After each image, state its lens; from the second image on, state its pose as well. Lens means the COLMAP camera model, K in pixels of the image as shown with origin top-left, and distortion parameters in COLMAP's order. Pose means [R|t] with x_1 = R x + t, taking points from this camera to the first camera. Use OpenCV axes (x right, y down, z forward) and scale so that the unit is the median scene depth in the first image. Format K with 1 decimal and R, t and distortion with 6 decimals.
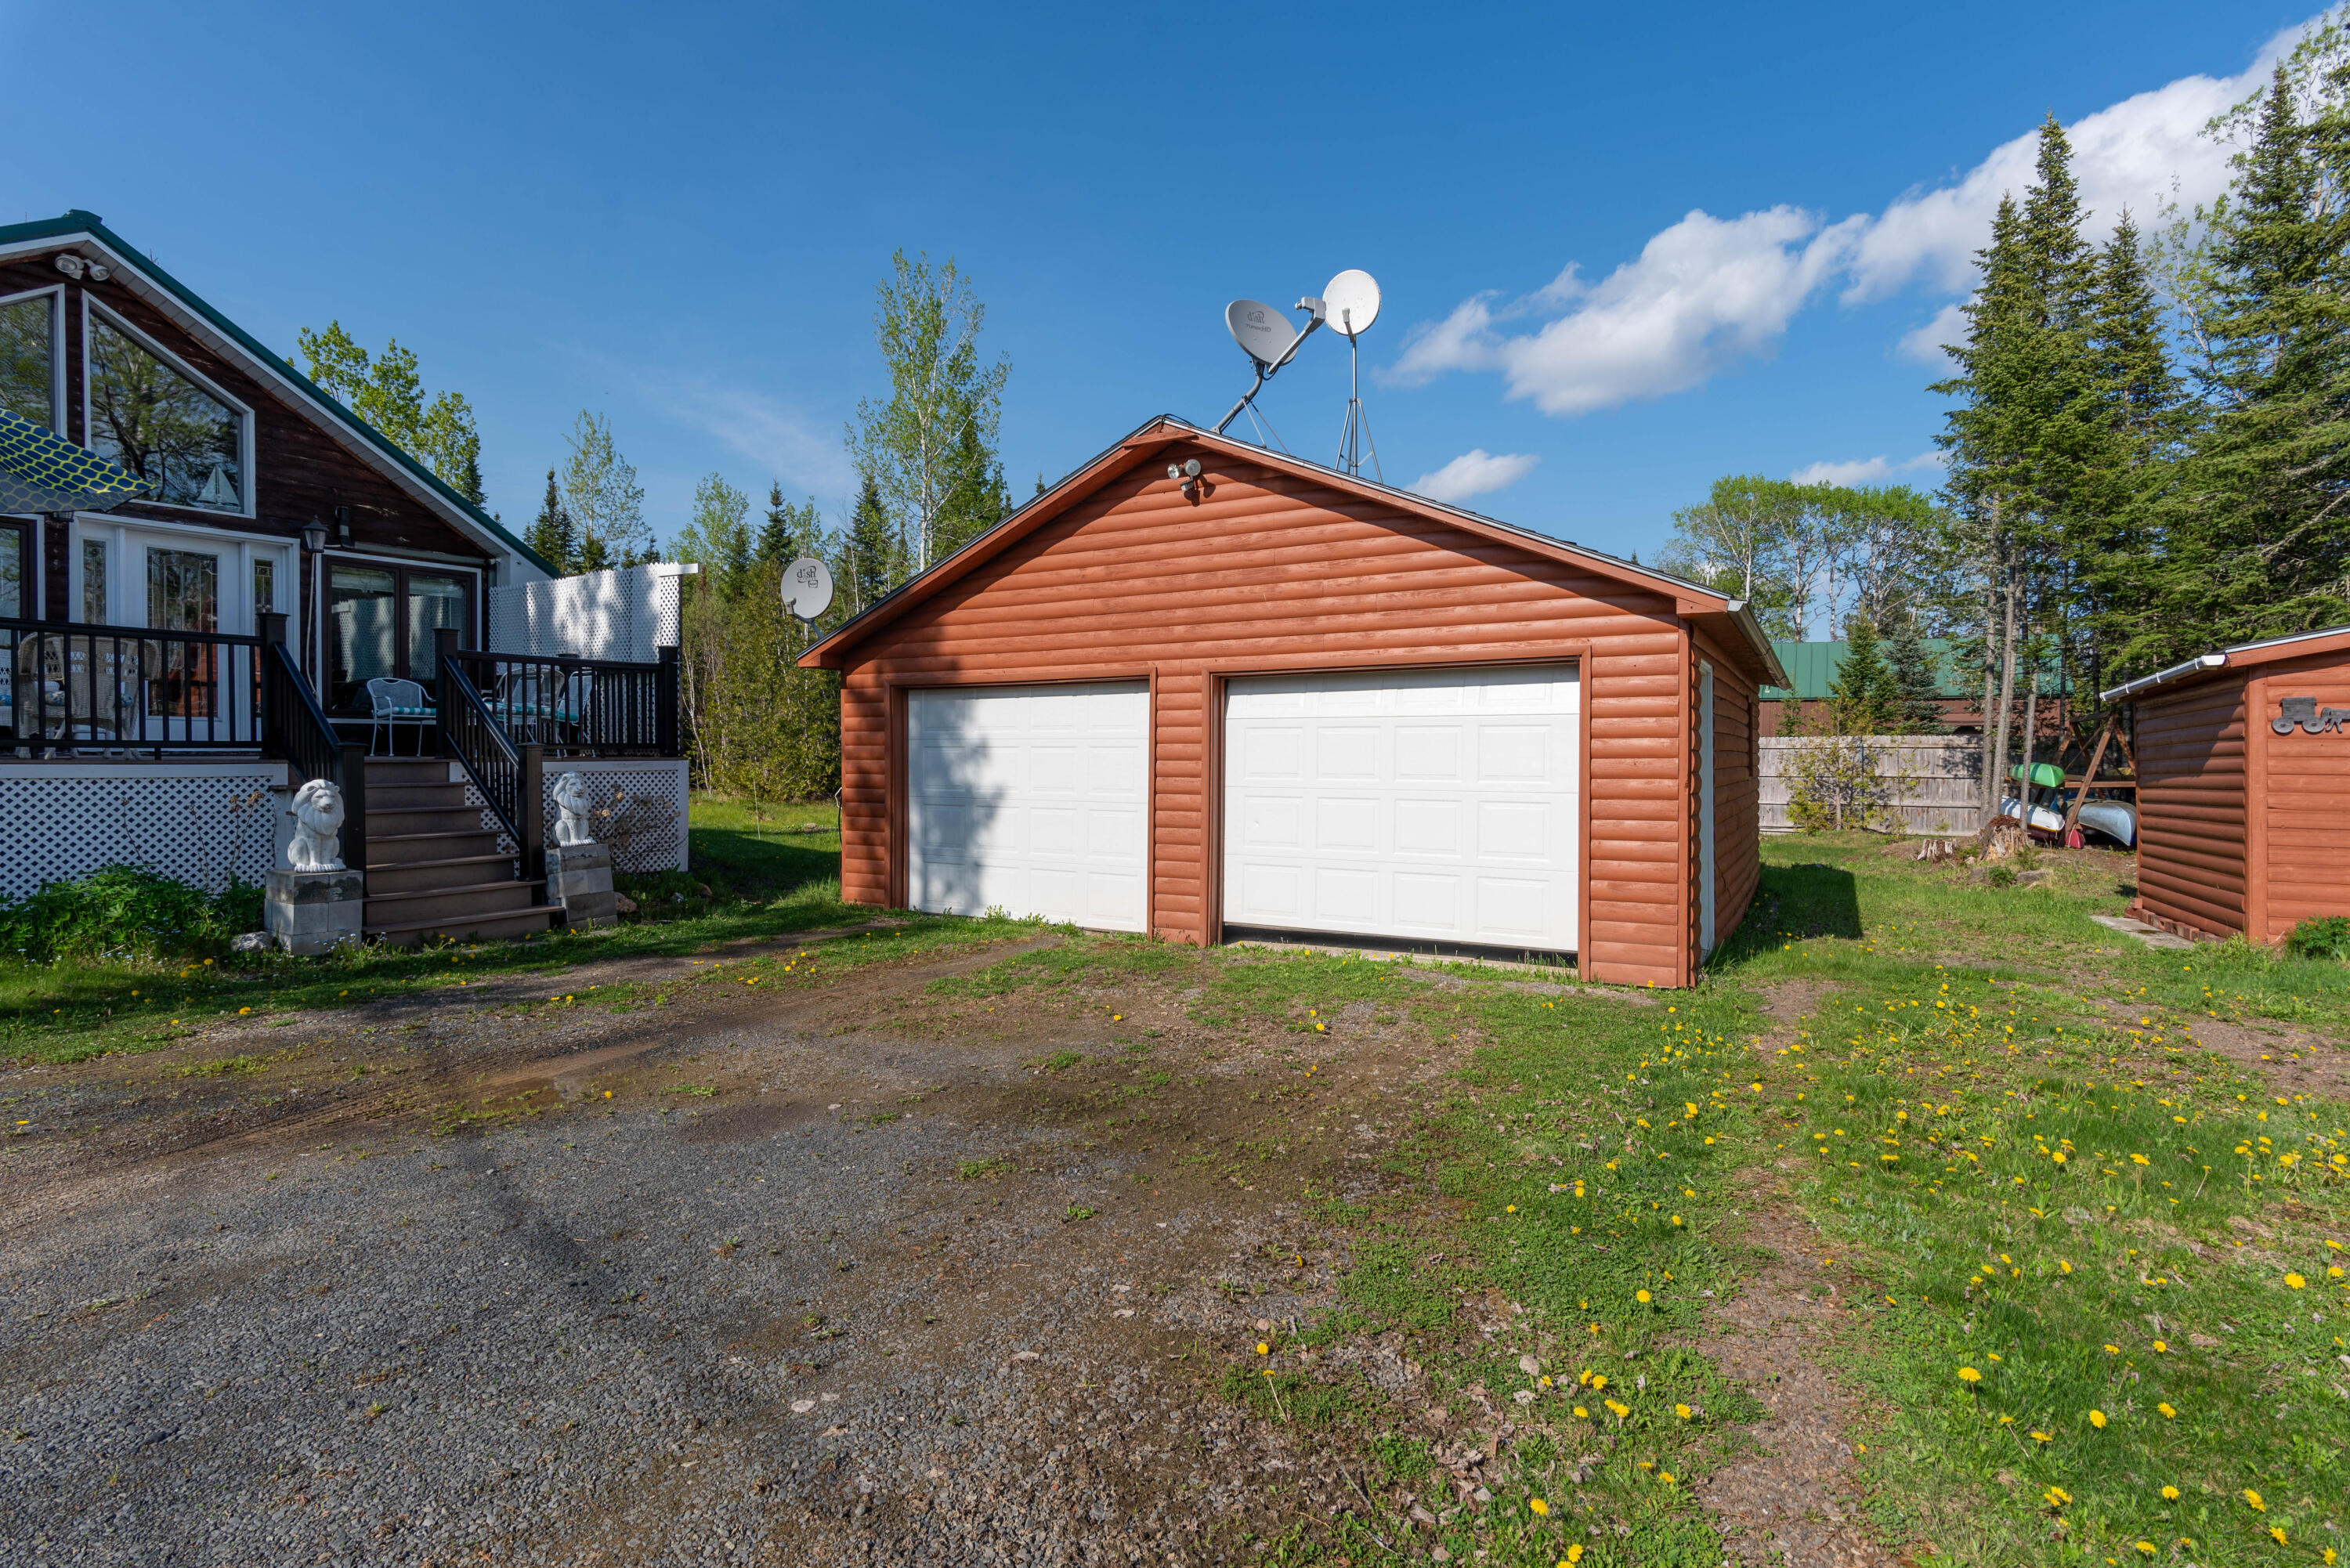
lens RADIAL K [[1186.9, 0, 1121.0], [0, 1186.9, 752.9], [0, 0, 1]] dist [0.010693, -0.001220]
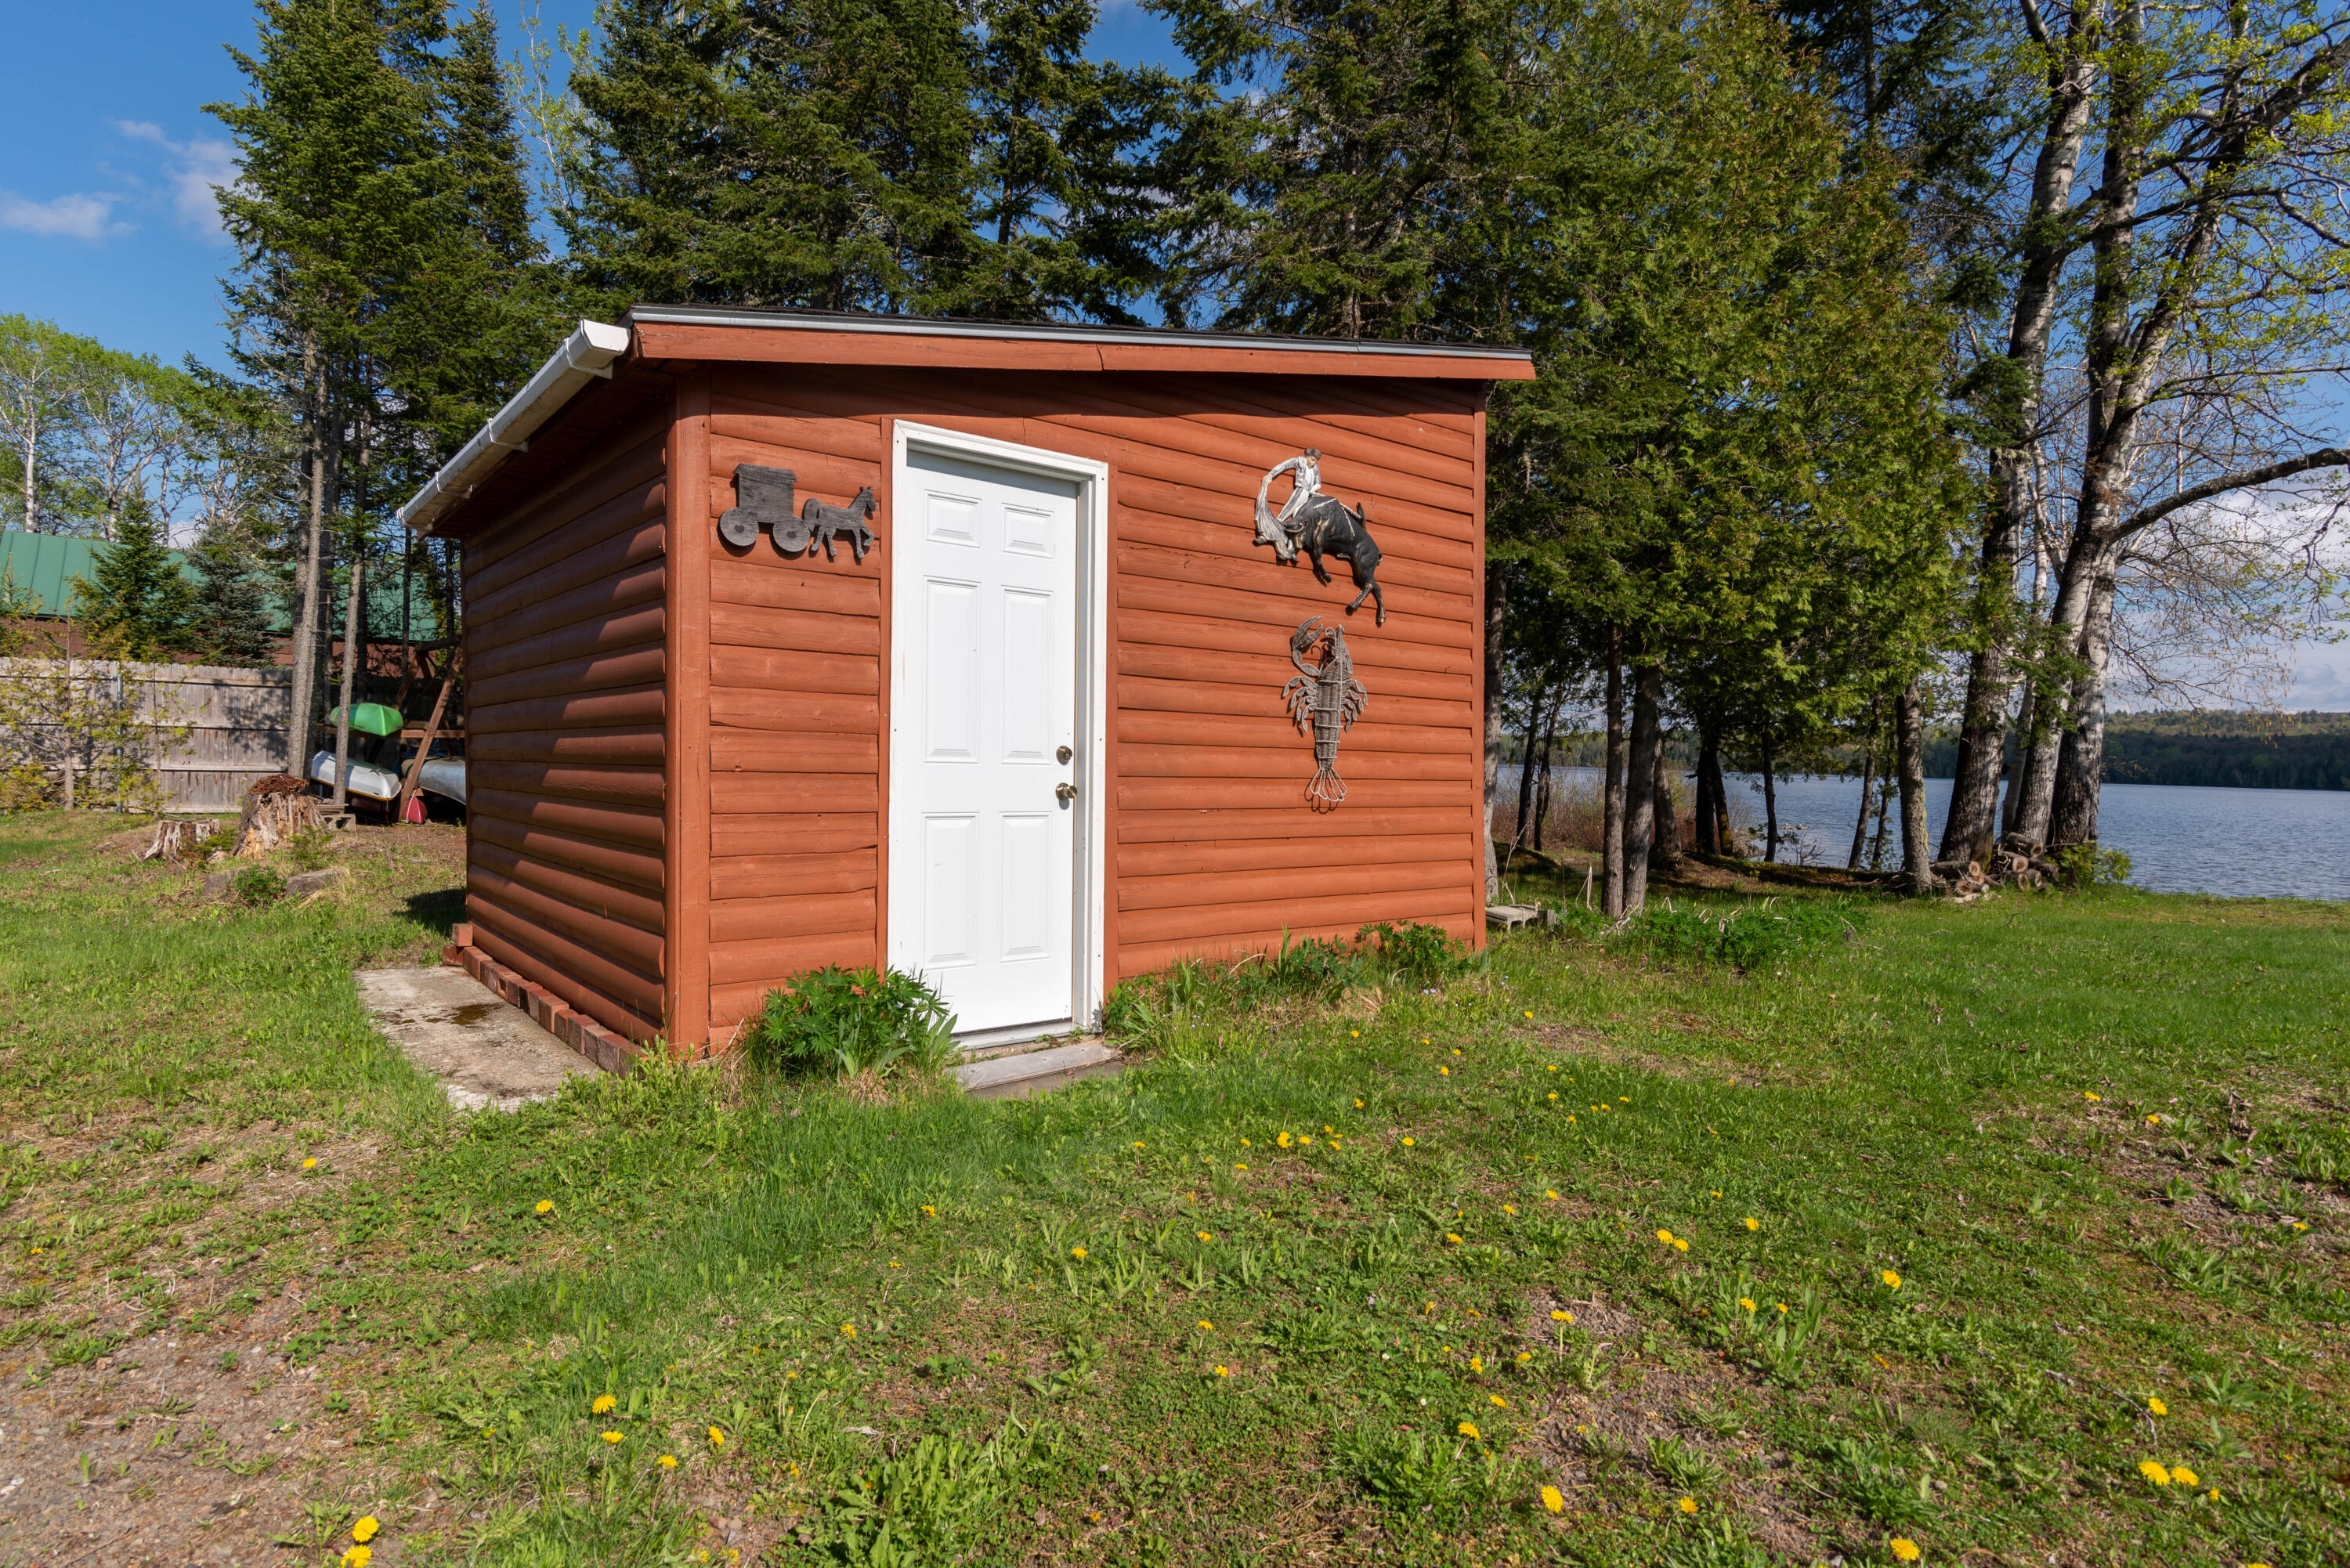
lens RADIAL K [[1186.9, 0, 1175.4], [0, 1186.9, 785.5], [0, 0, 1]] dist [0.010693, -0.001220]
pose [[0.349887, -0.020672, 0.936564, 0.374290], [-0.024922, 0.999197, 0.031364, 0.030138], [-0.936460, -0.034315, 0.349091, 0.420401]]
